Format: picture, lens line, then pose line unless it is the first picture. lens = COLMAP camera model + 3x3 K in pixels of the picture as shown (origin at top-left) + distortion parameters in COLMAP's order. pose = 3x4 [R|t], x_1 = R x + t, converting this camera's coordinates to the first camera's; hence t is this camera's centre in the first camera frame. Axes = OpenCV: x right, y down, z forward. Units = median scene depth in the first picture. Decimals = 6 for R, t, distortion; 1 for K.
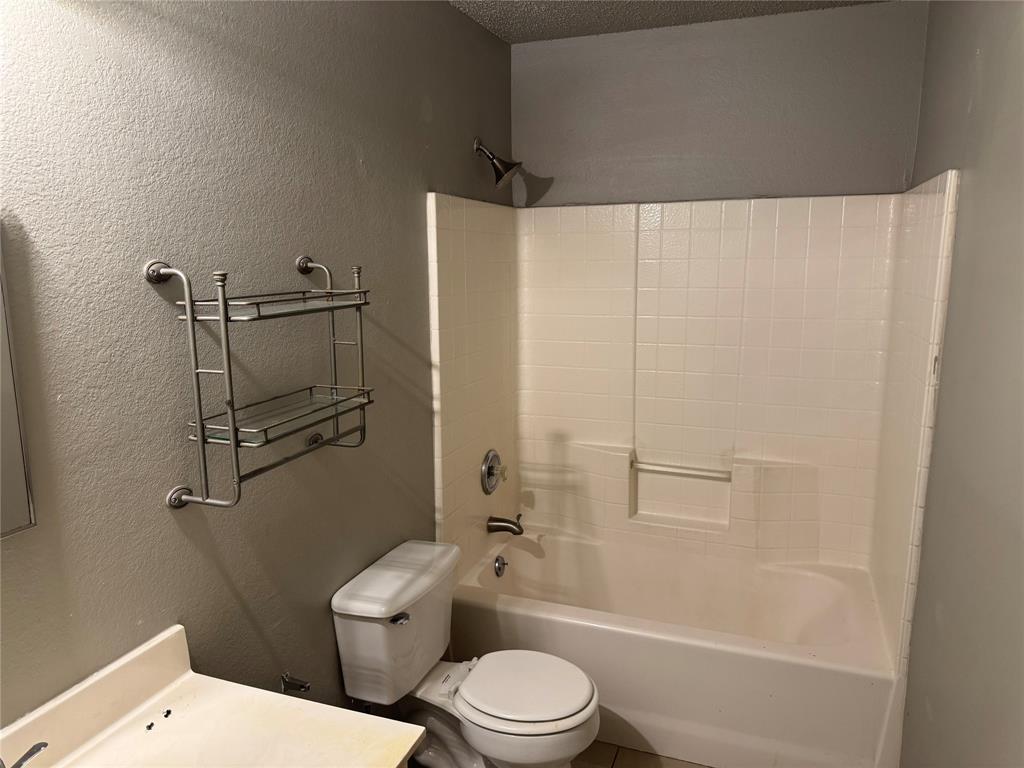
lens RADIAL K [[728.9, 0, 511.2], [0, 728.9, 385.6], [0, 0, 1]] dist [0.069862, -0.083188]
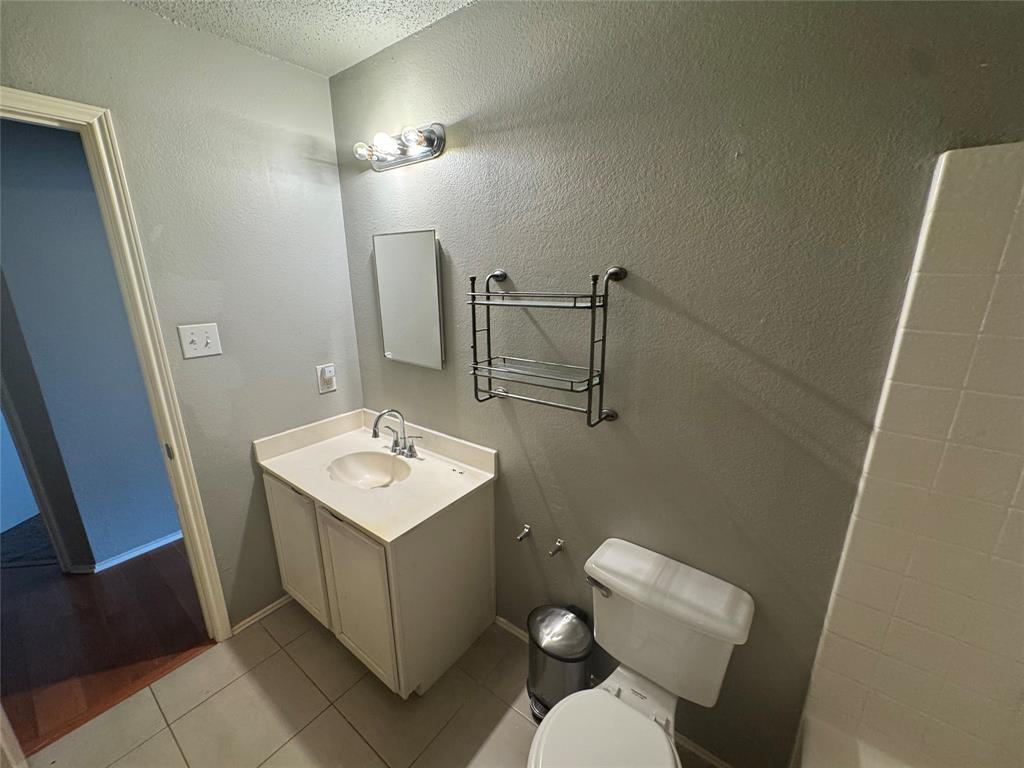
lens RADIAL K [[414.2, 0, 510.5], [0, 414.2, 384.3], [0, 0, 1]] dist [-0.000330, -0.001465]
pose [[-0.289721, 0.262649, -0.920368, 0.481634], [-0.160347, 0.934700, 0.317214, -0.195476], [0.943584, 0.239481, -0.228687, 1.108770]]
